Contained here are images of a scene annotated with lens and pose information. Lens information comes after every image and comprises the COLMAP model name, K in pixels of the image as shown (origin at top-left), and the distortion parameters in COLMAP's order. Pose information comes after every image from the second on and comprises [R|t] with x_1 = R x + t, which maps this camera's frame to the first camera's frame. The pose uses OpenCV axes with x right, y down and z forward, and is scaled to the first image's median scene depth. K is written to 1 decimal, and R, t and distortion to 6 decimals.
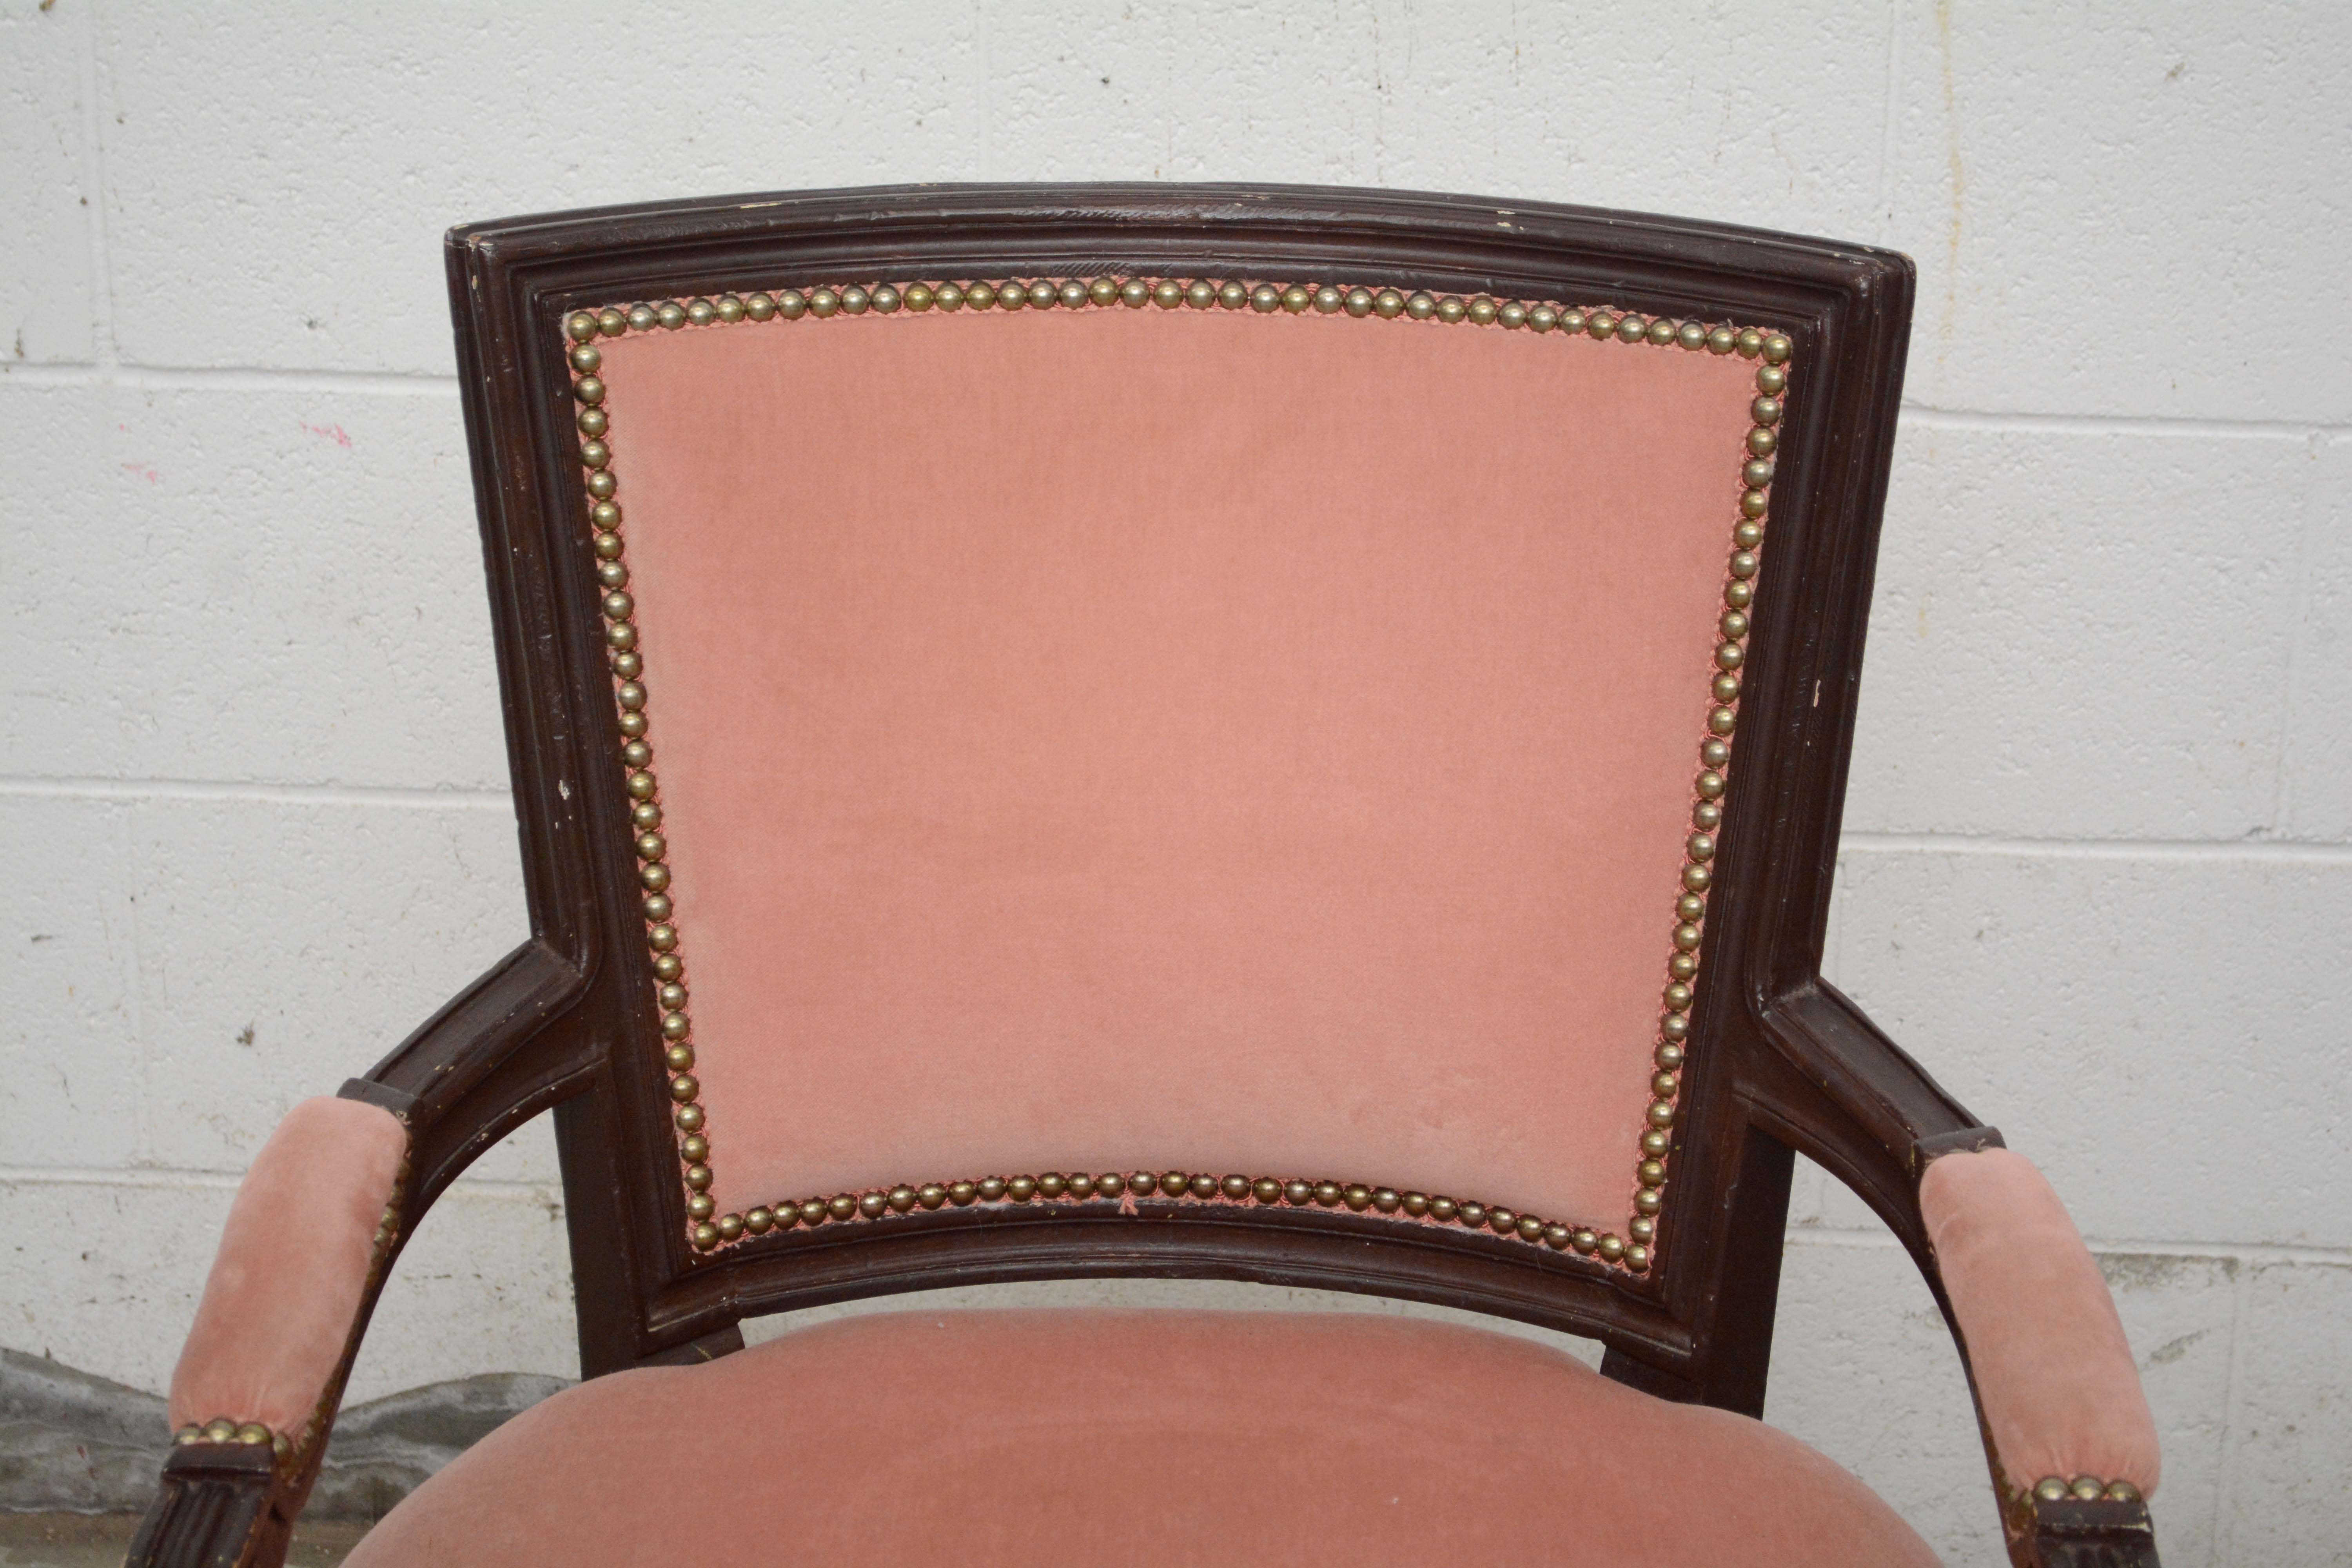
lens RADIAL K [[5013.9, 0, 1165.9], [0, 5013.9, 763.7], [0, 0, 1]] dist [0.037192, 0.000000]
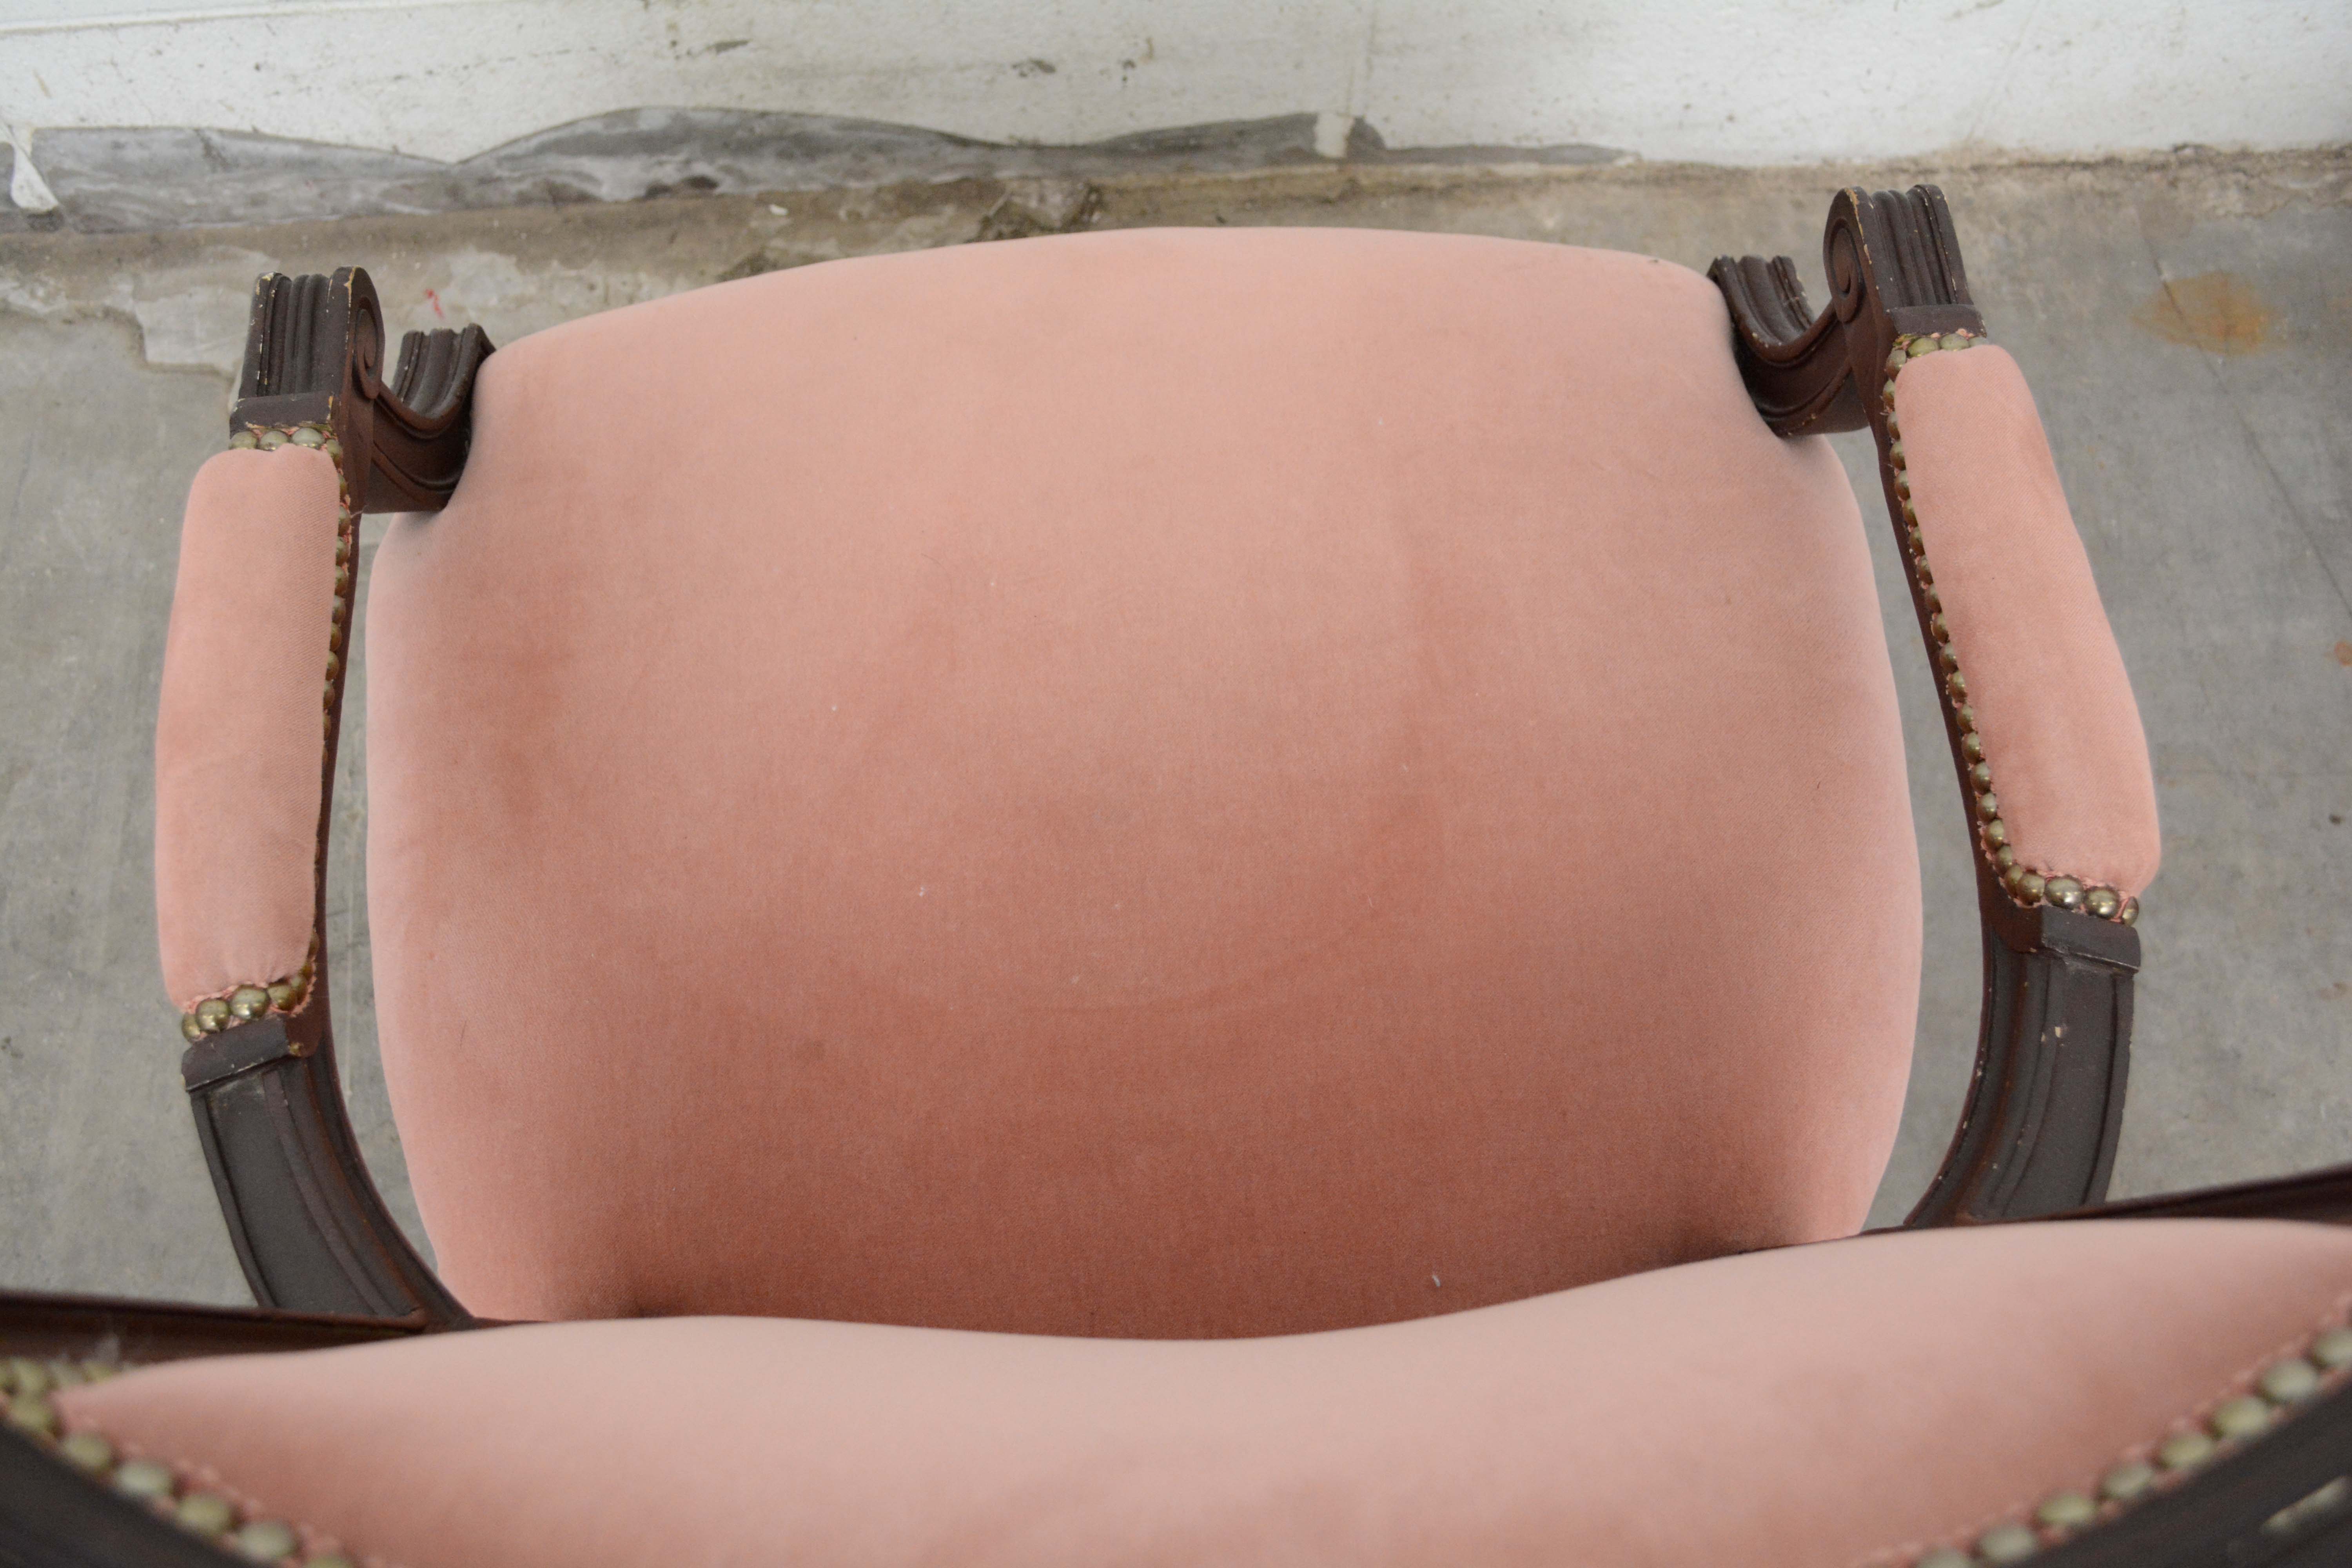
lens RADIAL K [[2184.9, 0, 1170.1], [0, 2184.9, 778.1], [0, 0, 1]] dist [-0.065107, 0.000000]
pose [[0.993133, -0.110980, 0.037022, -0.043242], [0.048552, 0.678881, 0.732642, -0.157179], [-0.106442, -0.725813, 0.679607, 0.555310]]
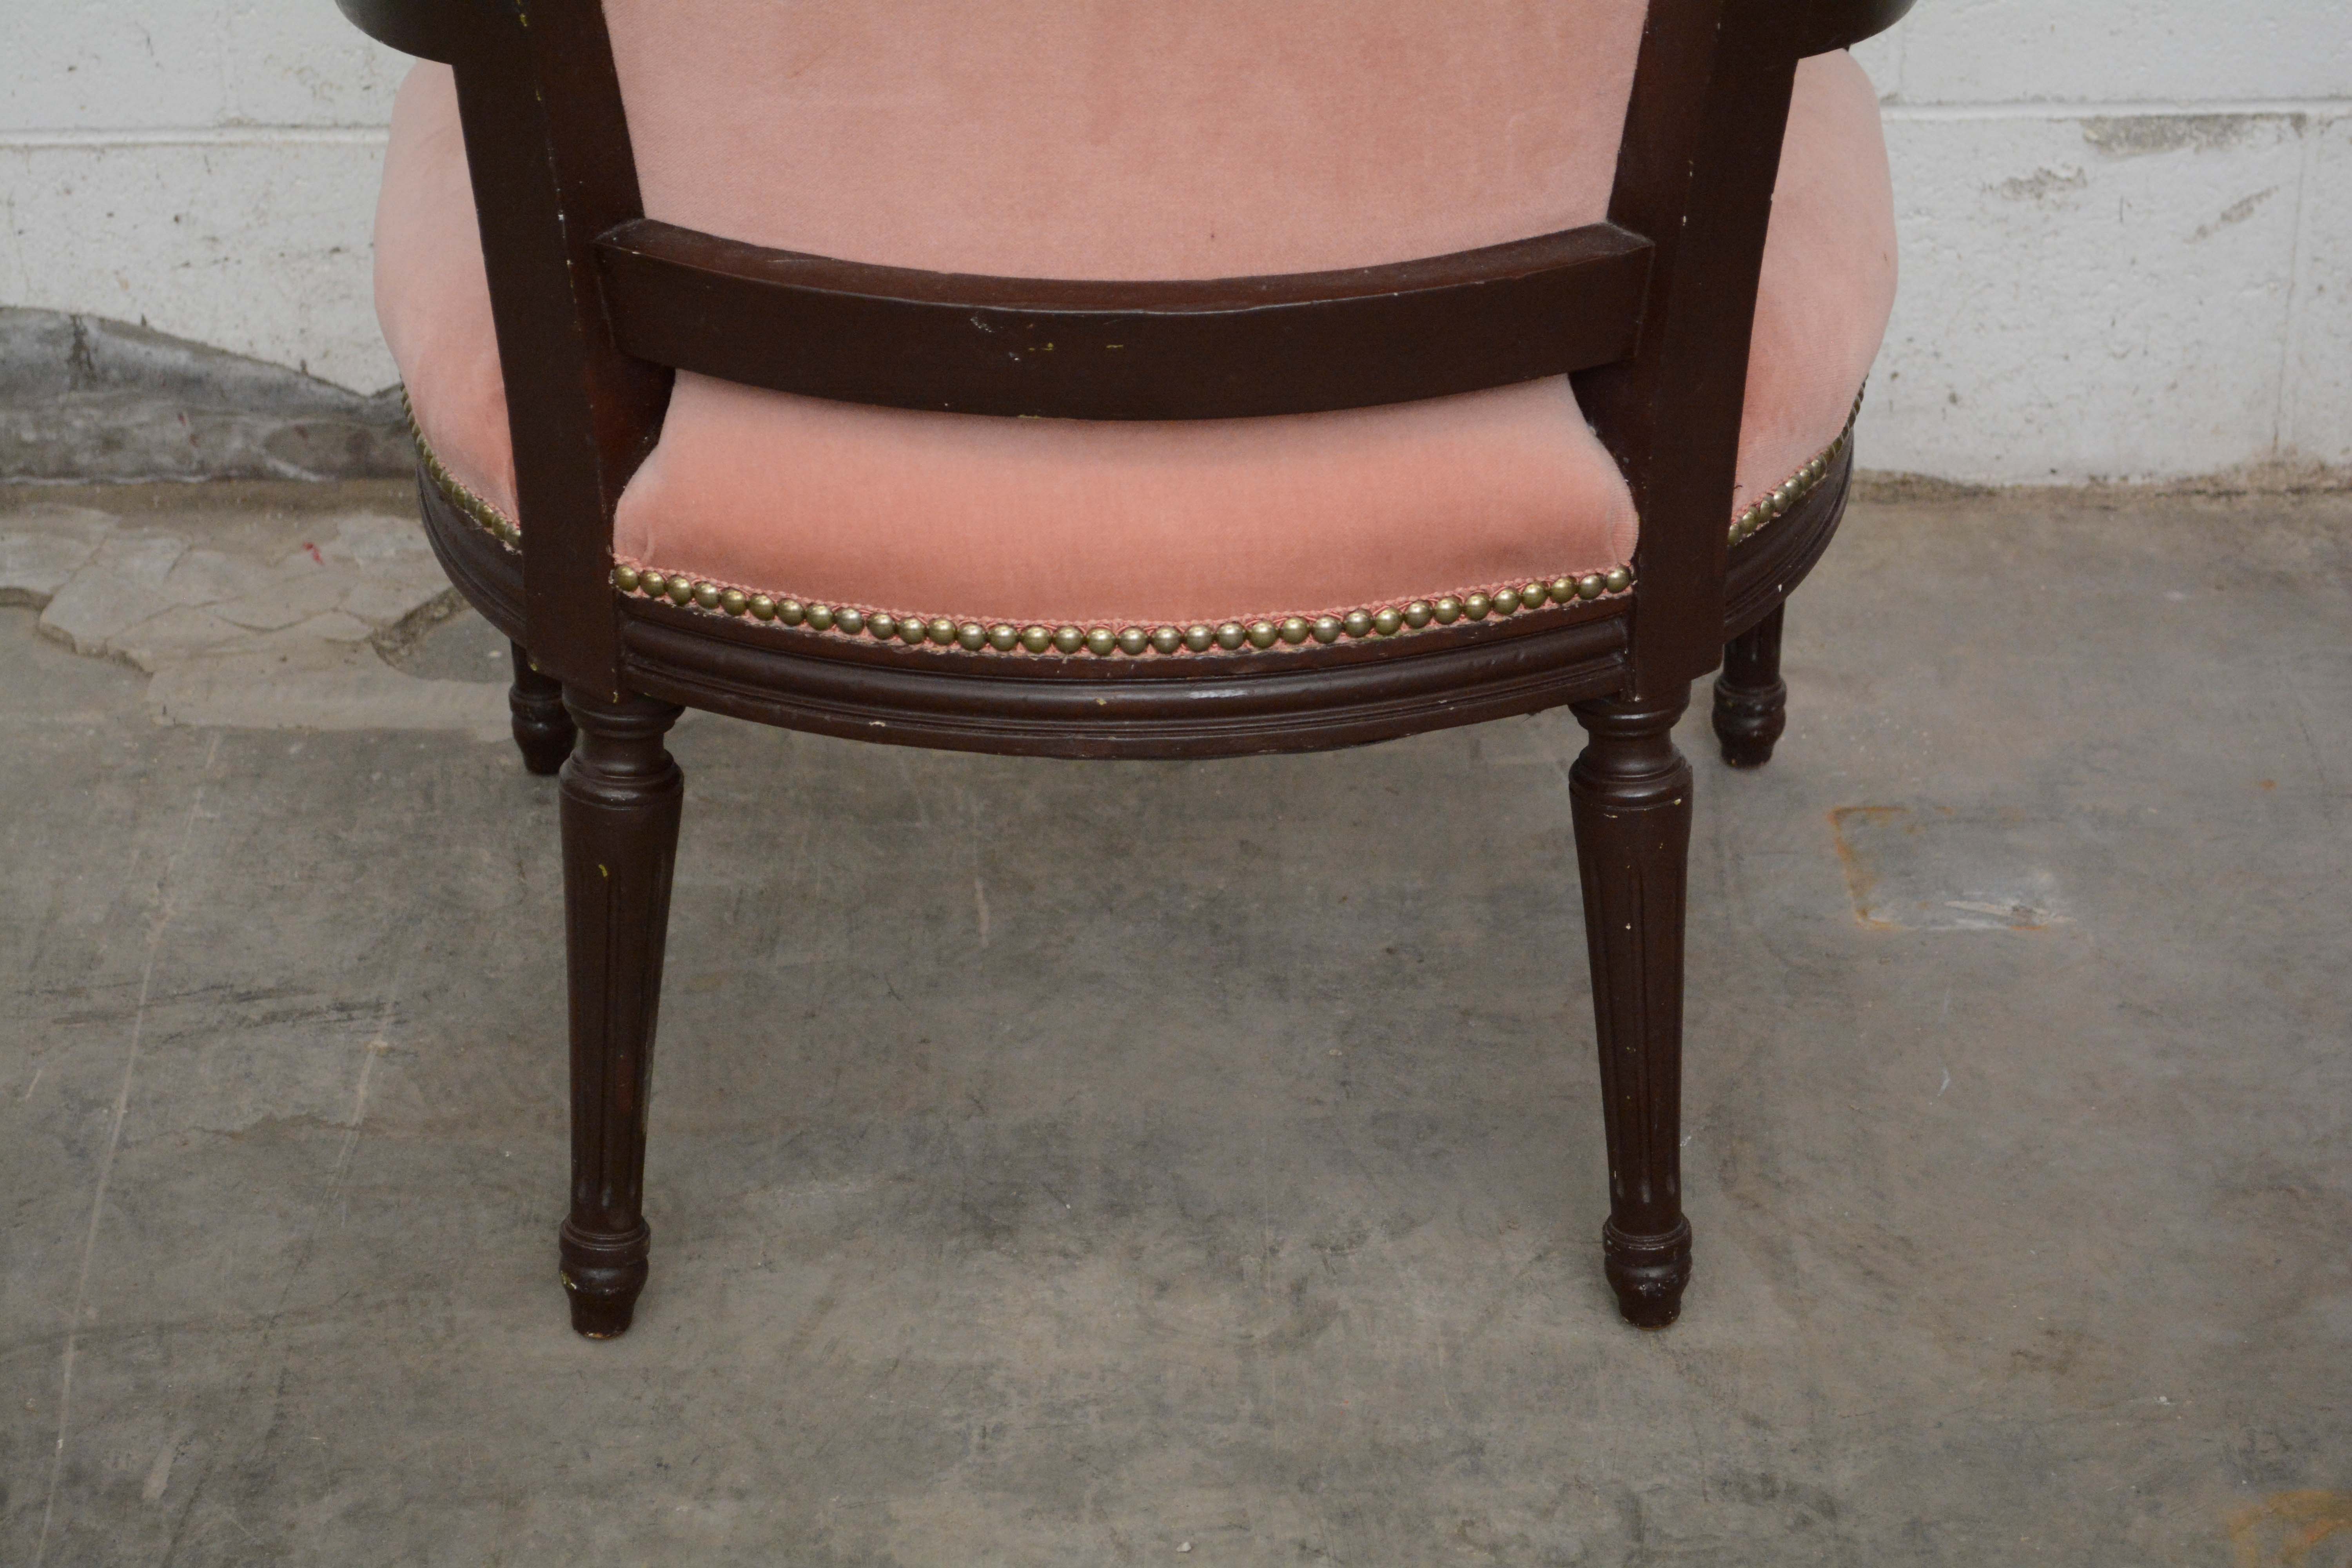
lens RADIAL K [[5279.4, 0, 1166.3], [0, 5279.4, 763.0], [0, 0, 1]] dist [0.039903, 0.000000]
pose [[0.997672, -0.051049, 0.045220, -0.076920], [0.044188, 0.988949, 0.141520, 0.069730], [-0.051944, -0.139193, 0.988902, -0.074364]]
